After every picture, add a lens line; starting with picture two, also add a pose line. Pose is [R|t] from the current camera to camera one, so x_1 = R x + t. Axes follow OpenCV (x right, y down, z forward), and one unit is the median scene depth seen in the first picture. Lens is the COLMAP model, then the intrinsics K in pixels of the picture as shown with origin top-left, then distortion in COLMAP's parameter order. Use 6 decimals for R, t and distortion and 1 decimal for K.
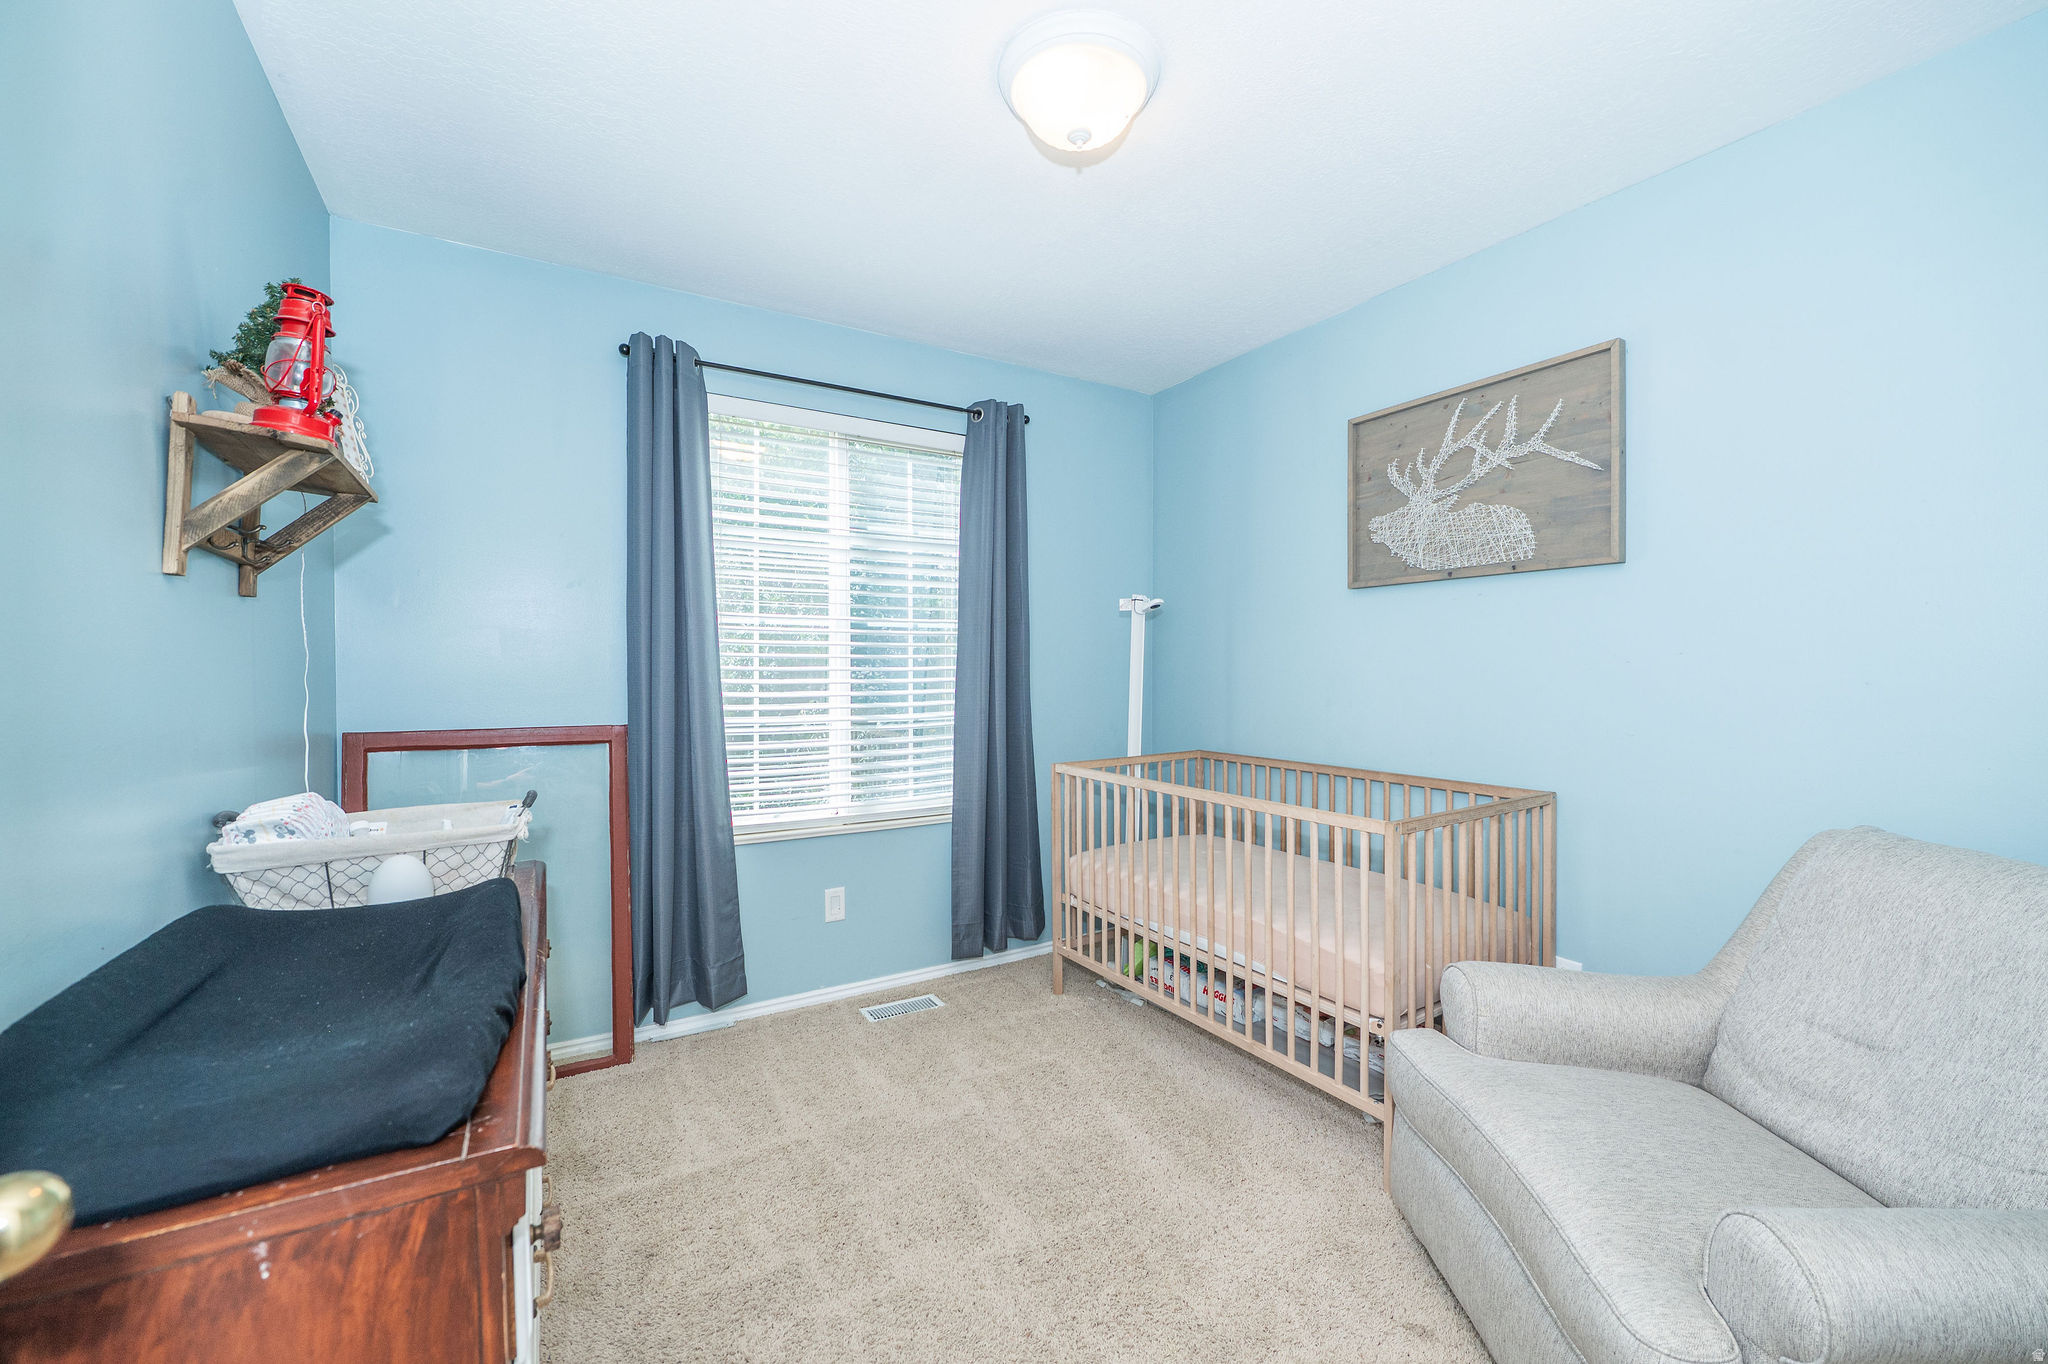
lens RADIAL K [[819.8, 0, 1021.3], [0, 819.8, 679.2], [0, 0, 1]] dist [-0.002784, -0.004429]
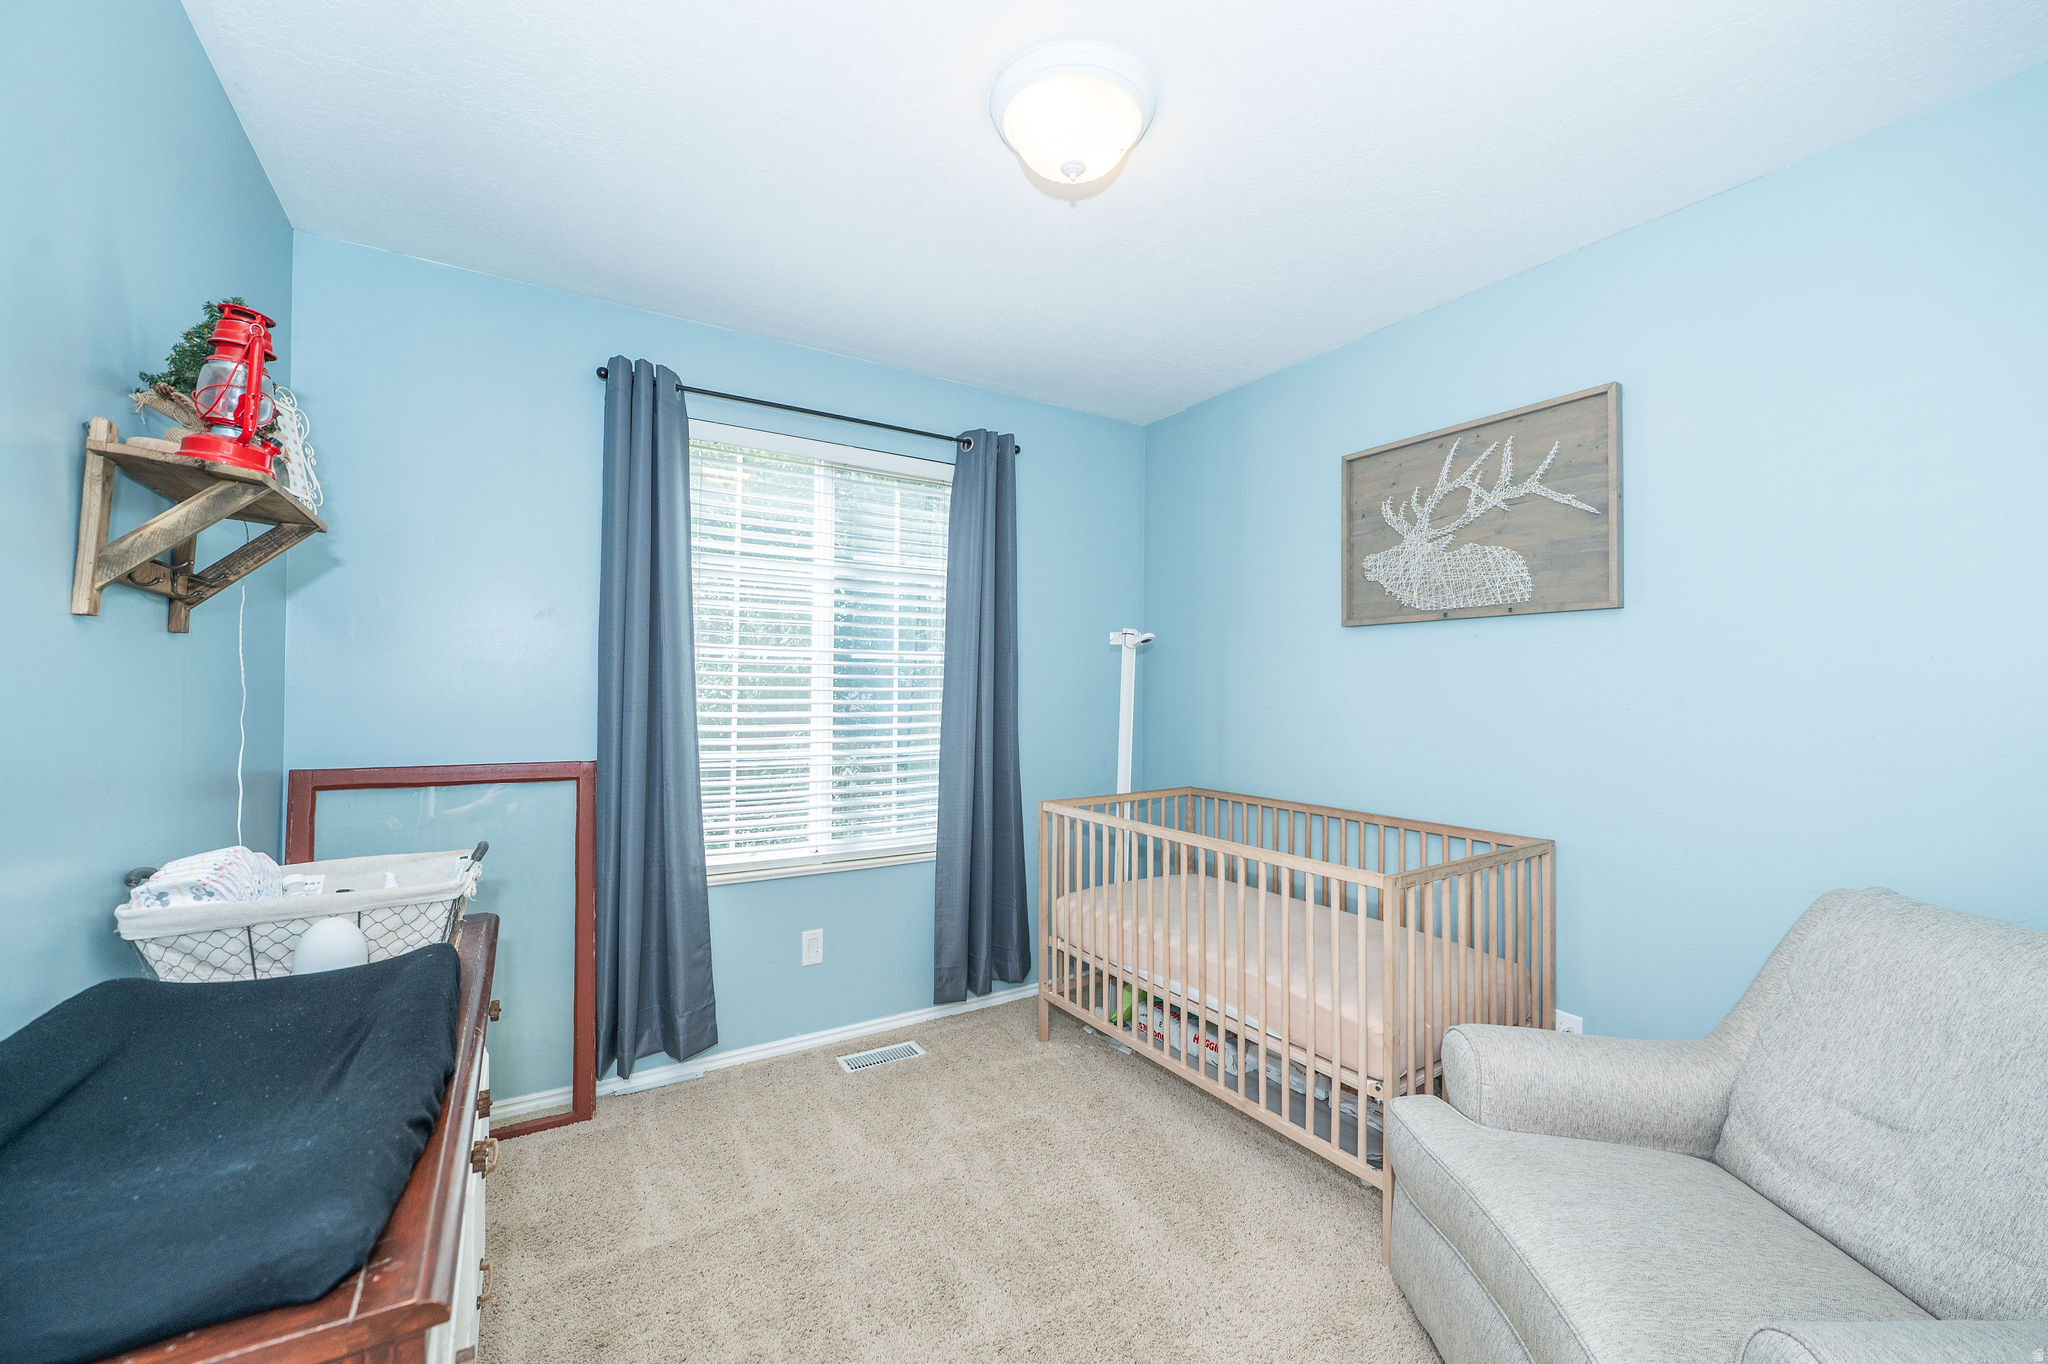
lens RADIAL K [[818.9, 0, 1029.5], [0, 818.9, 677.4], [0, 0, 1]] dist [-0.002928, -0.003397]
pose [[0.999686, 0.010443, 0.022795, 0.002273], [-0.009831, 0.999593, -0.026783, -0.022766], [-0.023066, 0.026551, 0.999381, 0.032205]]
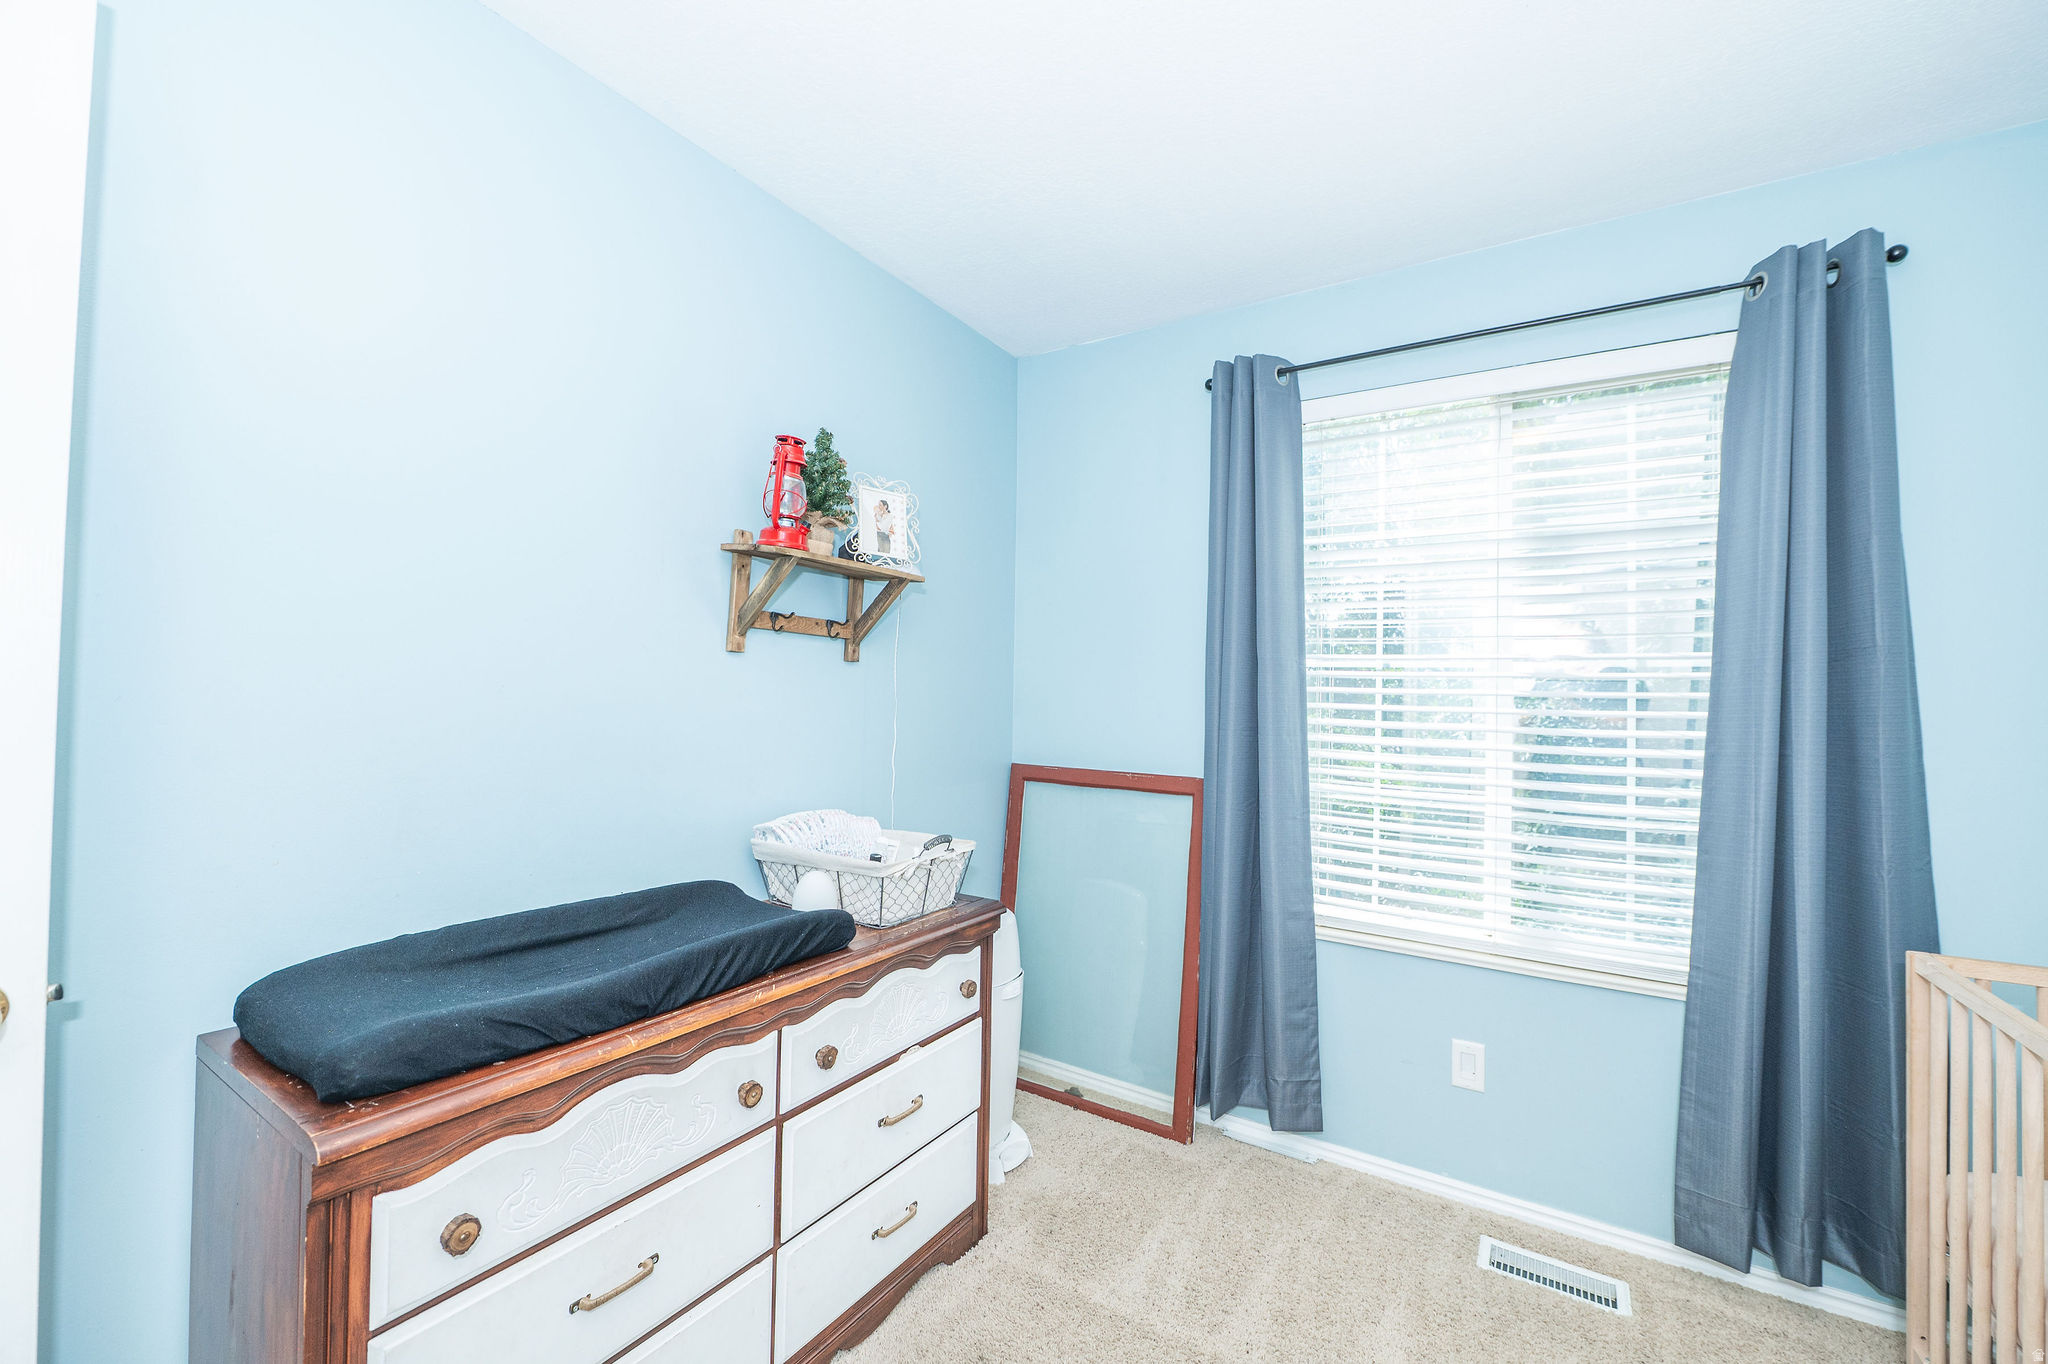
lens RADIAL K [[808.7, 0, 1024.0], [0, 808.7, 682.0], [0, 0, 1]] dist [0.017537, -0.019228]
pose [[0.459352, -0.003492, -0.888247, 0.269661], [-0.033255, 0.999224, -0.021127, -0.031154], [0.887631, 0.039243, 0.458880, 0.411760]]
